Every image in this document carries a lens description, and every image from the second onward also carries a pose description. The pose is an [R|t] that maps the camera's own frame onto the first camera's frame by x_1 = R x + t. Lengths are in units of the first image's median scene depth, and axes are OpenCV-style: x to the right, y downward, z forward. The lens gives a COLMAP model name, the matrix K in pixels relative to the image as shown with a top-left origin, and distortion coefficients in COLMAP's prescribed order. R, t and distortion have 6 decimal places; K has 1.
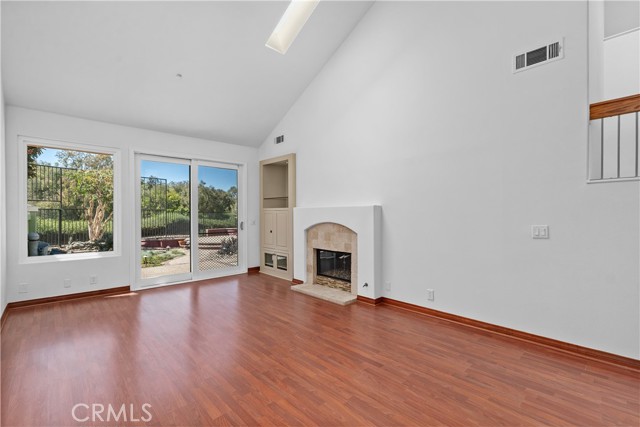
lens RADIAL K [[285.5, 0, 321.2], [0, 285.5, 216.5], [0, 0, 1]] dist [0.001735, -0.001414]
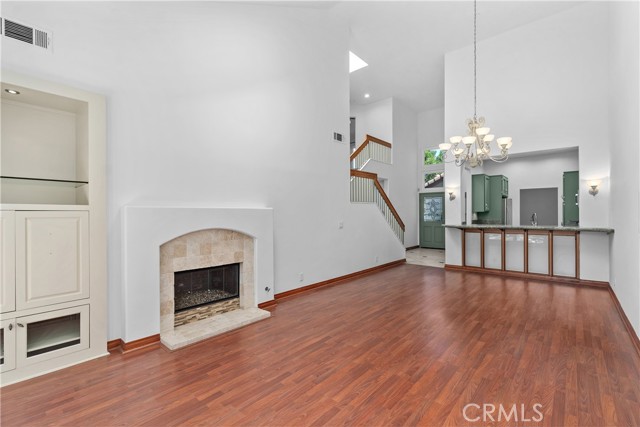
lens RADIAL K [[285.5, 0, 317.3], [0, 285.5, 214.9], [0, 0, 1]] dist [0.001735, -0.001414]
pose [[-0.085176, 0.000162, 0.996366, -0.929585], [0.011536, 0.999933, 0.000823, -0.016117], [-0.996299, 0.011565, -0.085172, 1.007679]]
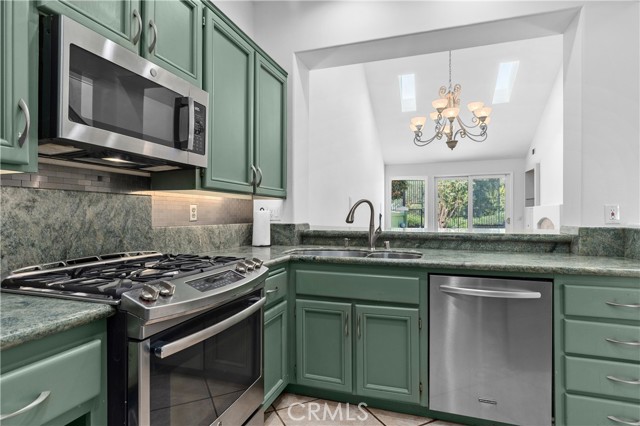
lens RADIAL K [[339.4, 0, 322.2], [0, 339.4, 213.5], [0, 0, 1]] dist [-0.011978, 0.002478]
pose [[0.458327, 0.000151, -0.888784, 1.000628], [-0.011440, 0.999918, -0.005730, 0.022843], [0.888710, 0.012794, 0.458291, -0.655075]]
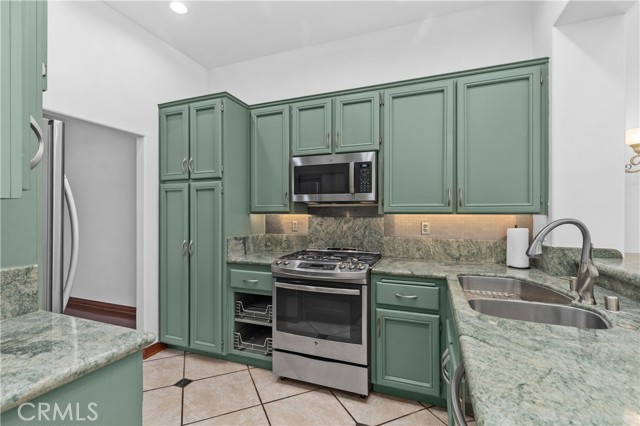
lens RADIAL K [[285.5, 0, 319.5], [0, 285.5, 213.1], [0, 0, 1]] dist [0.001735, -0.001414]
pose [[-0.905638, -0.000297, -0.424052, 0.906920], [-0.004966, 0.999939, 0.009905, -0.009139], [0.424023, 0.011076, -0.905584, -0.228287]]
